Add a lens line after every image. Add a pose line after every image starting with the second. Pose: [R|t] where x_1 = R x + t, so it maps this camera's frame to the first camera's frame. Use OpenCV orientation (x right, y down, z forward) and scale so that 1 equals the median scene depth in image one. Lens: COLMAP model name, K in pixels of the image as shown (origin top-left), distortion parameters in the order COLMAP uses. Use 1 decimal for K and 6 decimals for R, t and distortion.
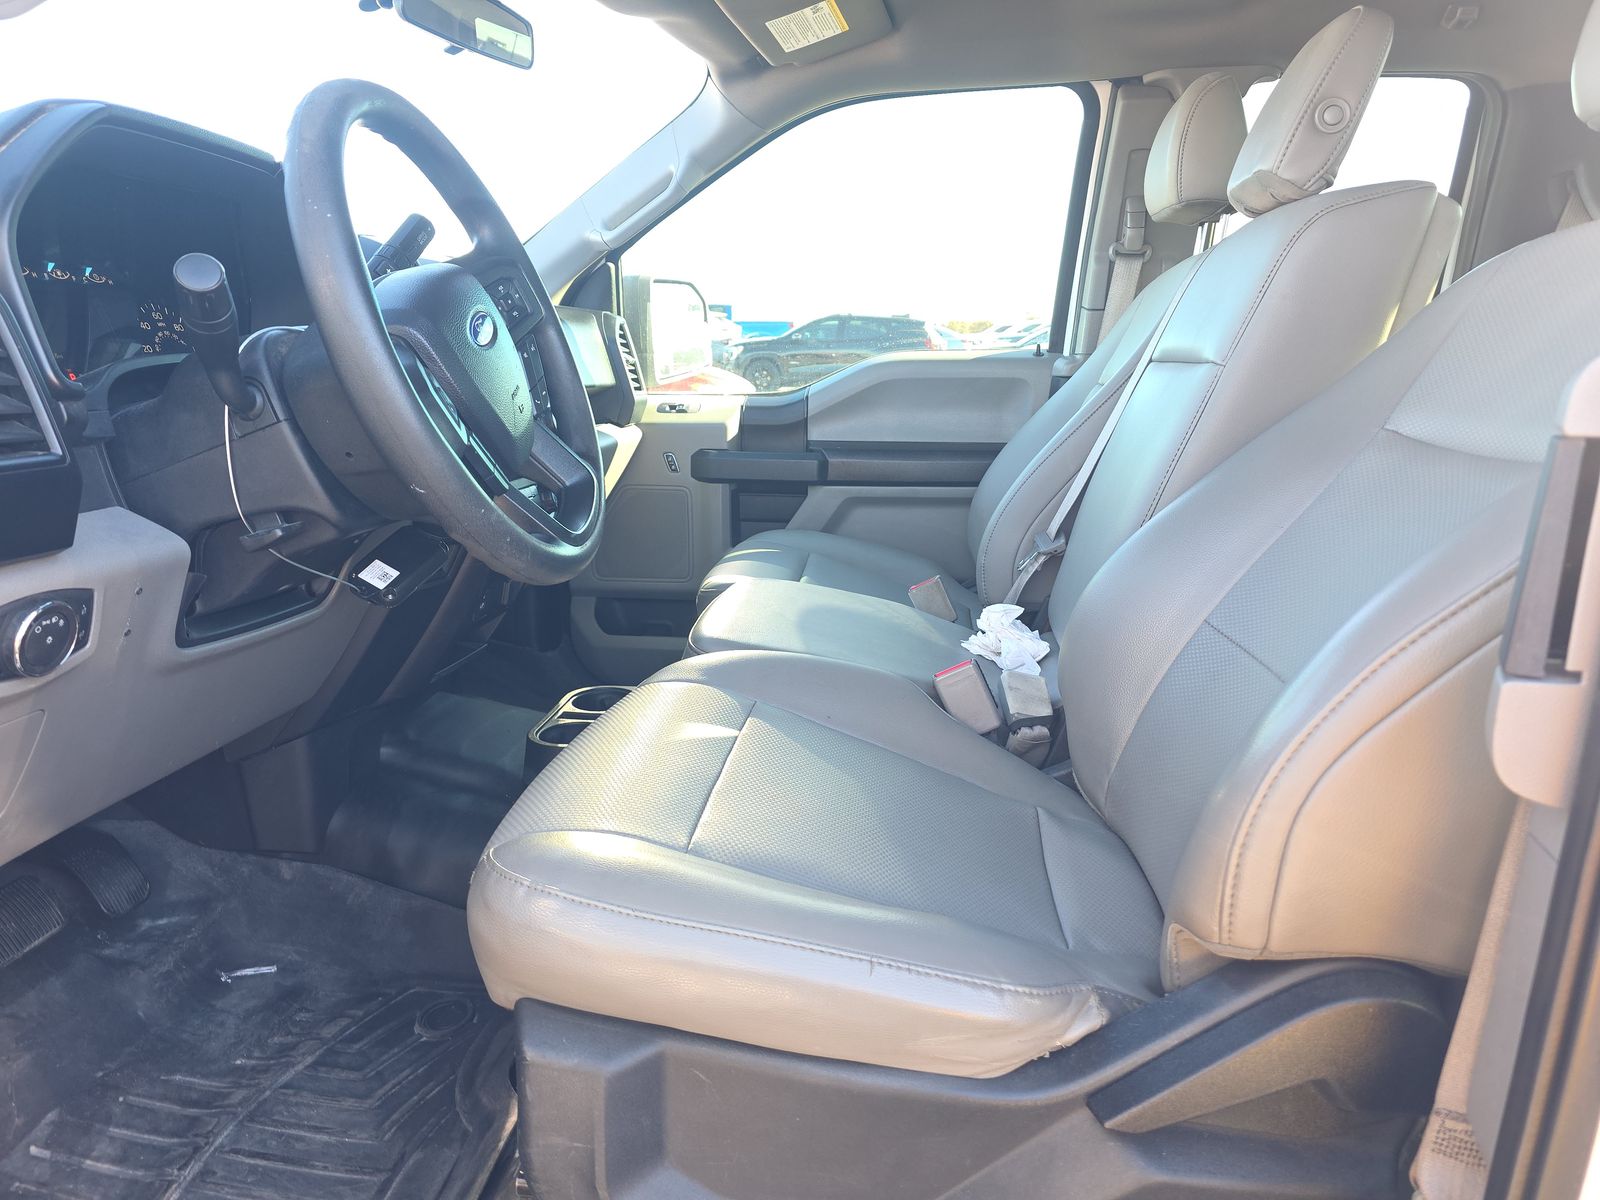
lens RADIAL K [[1082.6, 0, 795.3], [0, 1082.6, 623.9], [0, 0, 1]] dist [0.067129, -0.064816]
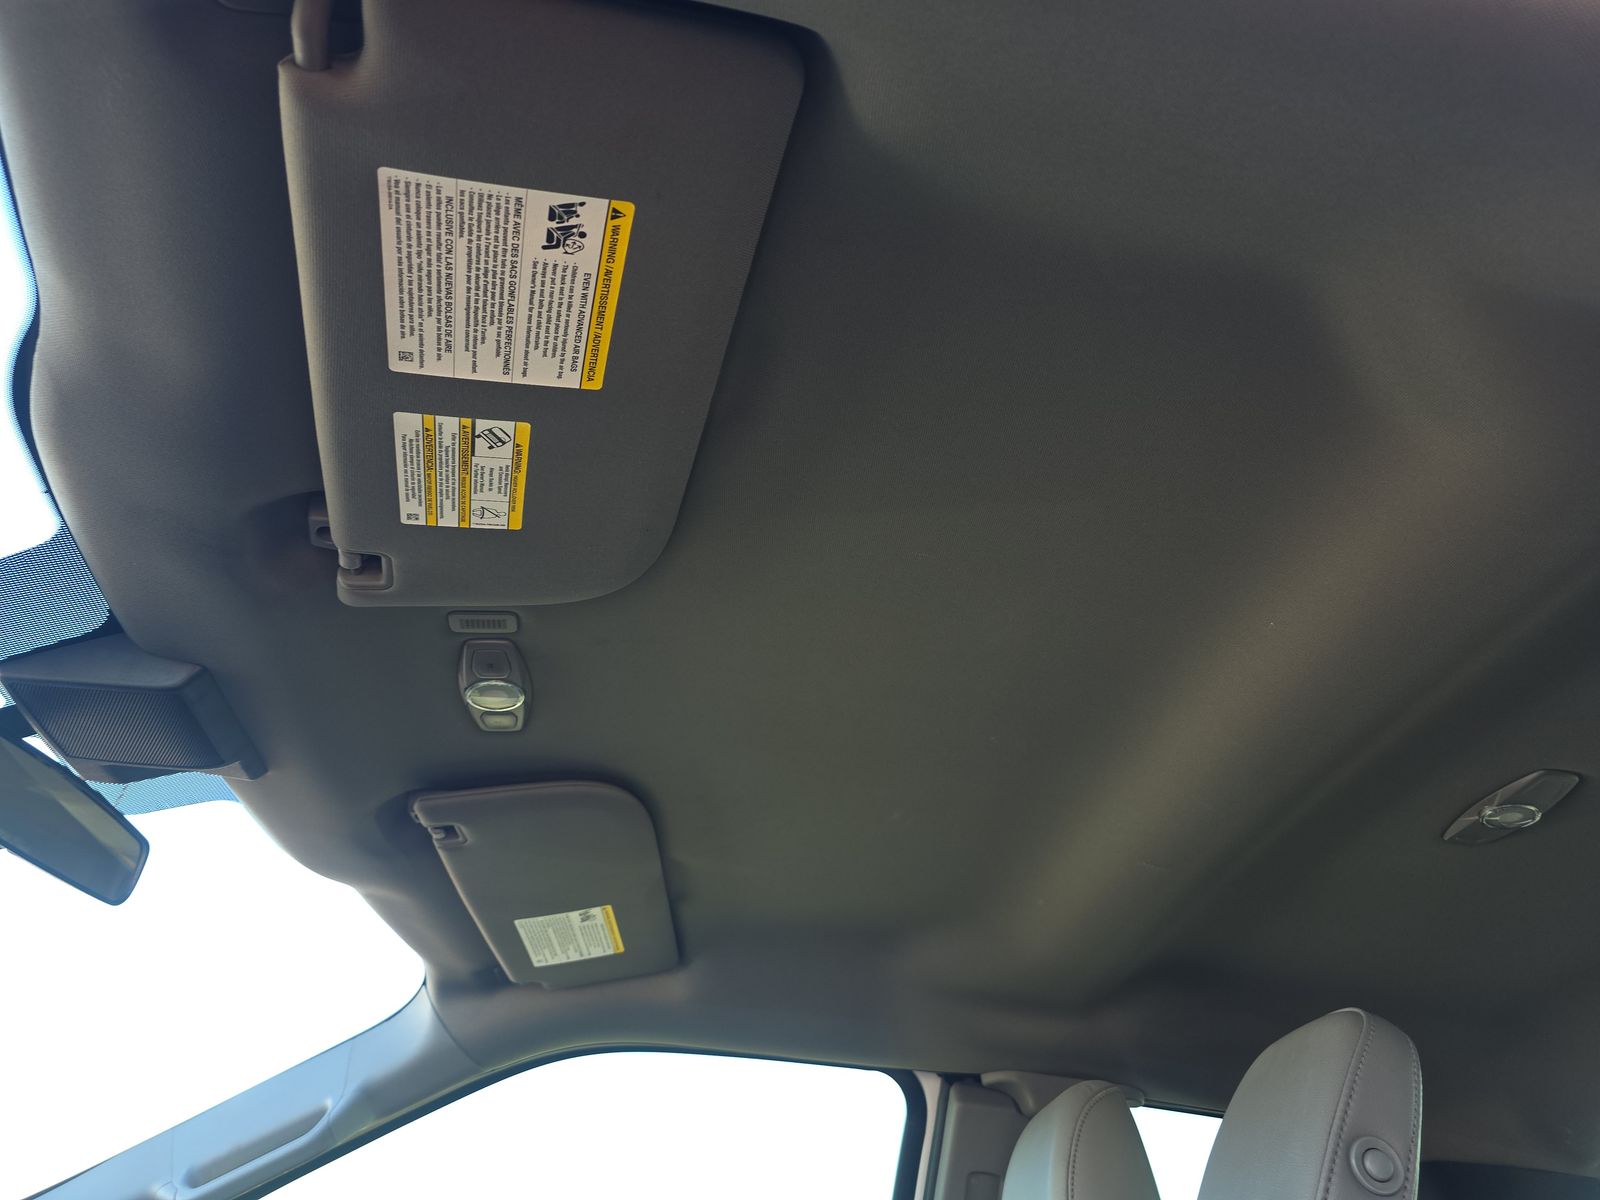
lens RADIAL K [[1078.1, 0, 800.2], [0, 1078.1, 591.1], [0, 0, 1]] dist [0.105914, -0.147334]
pose [[0.968373, 0.210491, 0.133965, 0.012398], [-0.033775, 0.642570, -0.765482, -0.119250], [-0.247209, 0.736748, 0.629357, 0.290832]]
